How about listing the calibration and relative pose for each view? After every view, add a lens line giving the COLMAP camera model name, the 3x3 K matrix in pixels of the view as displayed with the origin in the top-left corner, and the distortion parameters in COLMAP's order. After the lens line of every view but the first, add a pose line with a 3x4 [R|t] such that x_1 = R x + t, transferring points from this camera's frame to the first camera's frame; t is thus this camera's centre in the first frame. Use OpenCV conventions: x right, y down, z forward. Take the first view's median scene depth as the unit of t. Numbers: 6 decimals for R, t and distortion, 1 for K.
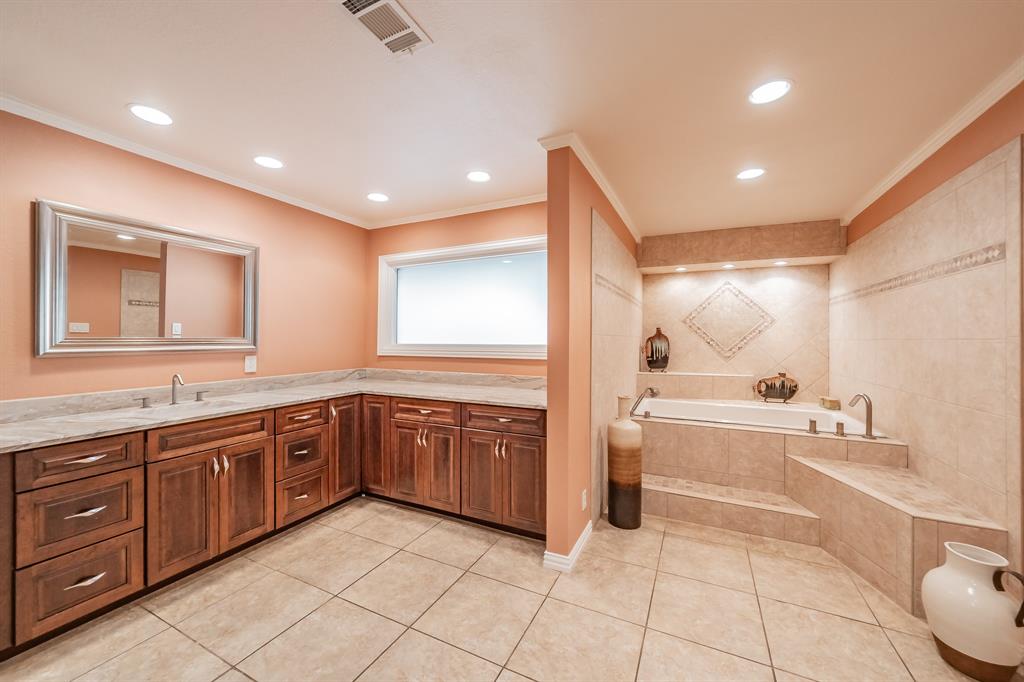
lens RADIAL K [[371.6, 0, 519.0], [0, 371.6, 336.7], [0, 0, 1]] dist [-0.001331, 0.000029]
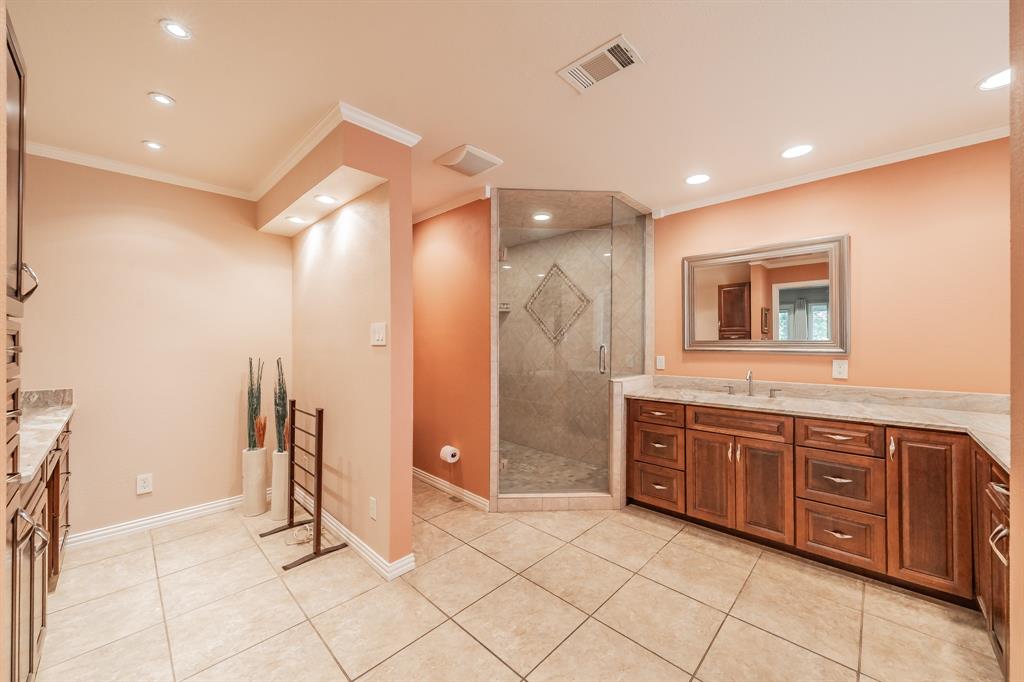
lens RADIAL K [[384.0, 0, 493.0], [0, 384.0, 339.7], [0, 0, 1]] dist [-0.001656, -0.000102]
pose [[-0.335985, -0.005328, -0.941852, 0.449677], [0.005552, 0.999955, -0.007637, 0.005726], [0.941851, -0.007795, -0.335941, 0.558657]]
